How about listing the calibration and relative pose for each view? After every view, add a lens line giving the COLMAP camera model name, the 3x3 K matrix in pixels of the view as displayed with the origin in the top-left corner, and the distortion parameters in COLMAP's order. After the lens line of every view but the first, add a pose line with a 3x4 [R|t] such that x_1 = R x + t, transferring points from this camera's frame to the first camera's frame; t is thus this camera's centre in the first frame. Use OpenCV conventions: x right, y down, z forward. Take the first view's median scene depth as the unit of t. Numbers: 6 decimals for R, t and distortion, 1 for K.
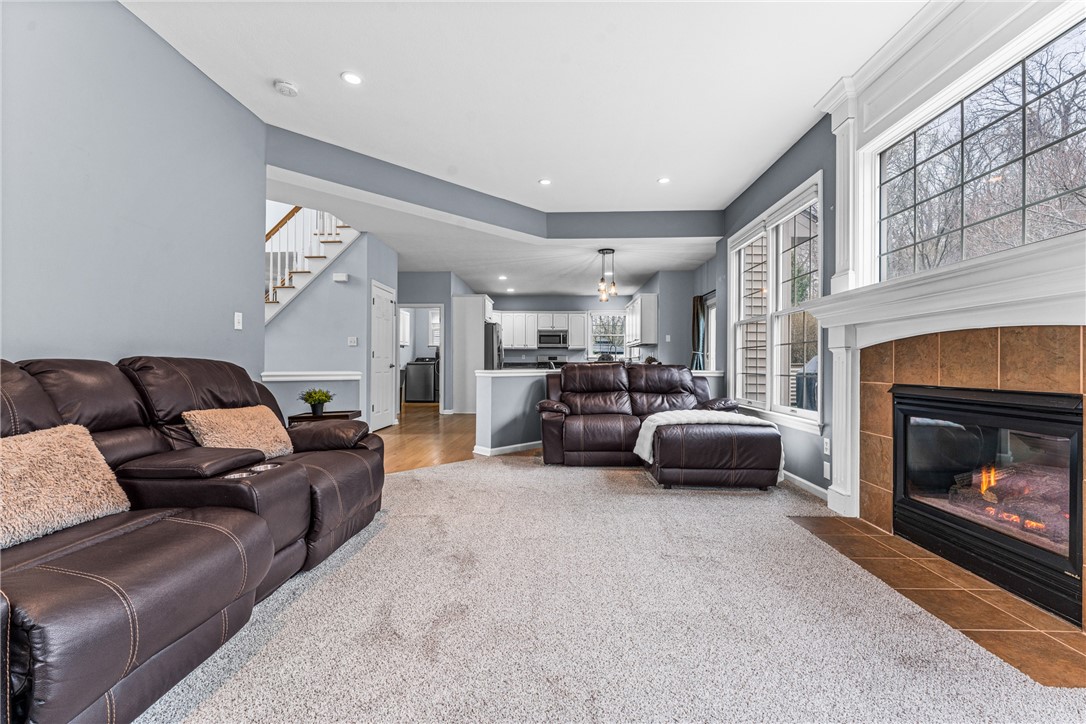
lens RADIAL K [[454.1, 0, 545.6], [0, 454.1, 362.3], [0, 0, 1]] dist [-0.002094, 0.000570]
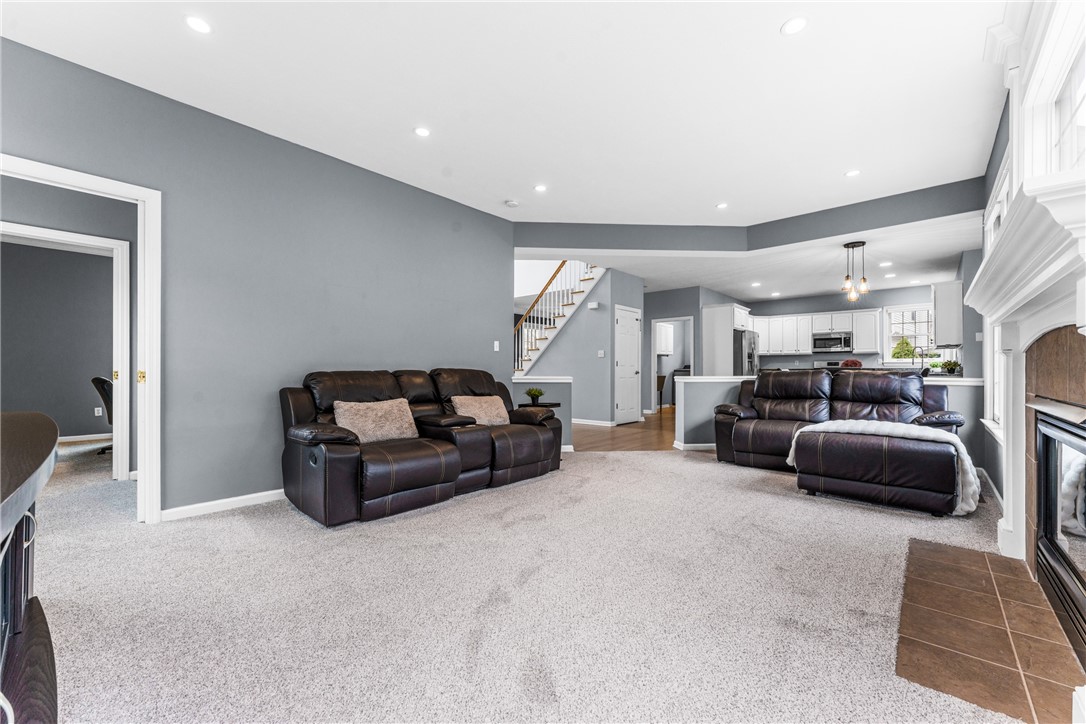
lens RADIAL K [[438.3, 0, 544.0], [0, 438.3, 369.2], [0, 0, 1]] dist [0.001932, 0.000575]
pose [[0.770036, -0.005220, -0.637979, 0.445180], [0.006198, 0.999981, -0.000702, -0.002714], [0.637970, -0.003414, 0.770054, -0.125863]]
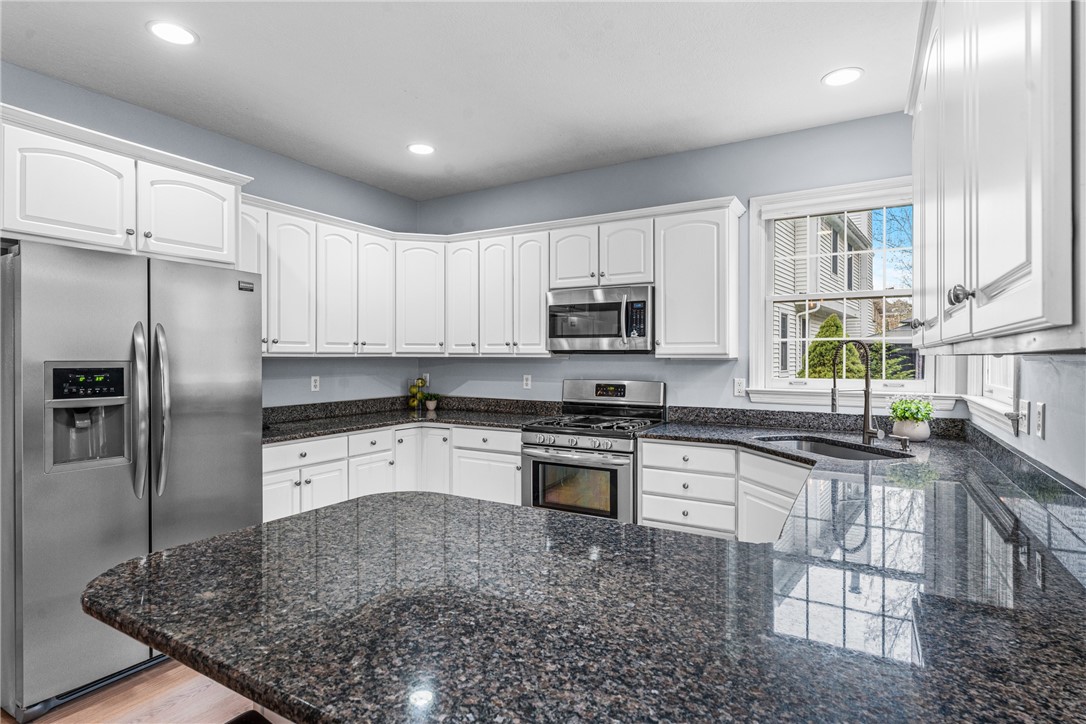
lens RADIAL K [[523.7, 0, 538.3], [0, 523.7, 365.1], [0, 0, 1]] dist [0.003018, 0.000175]
pose [[0.884683, 0.001542, -0.466191, 0.437630], [-0.003988, 0.999983, -0.004259, -0.076825], [0.466176, 0.005627, 0.884674, 2.395830]]
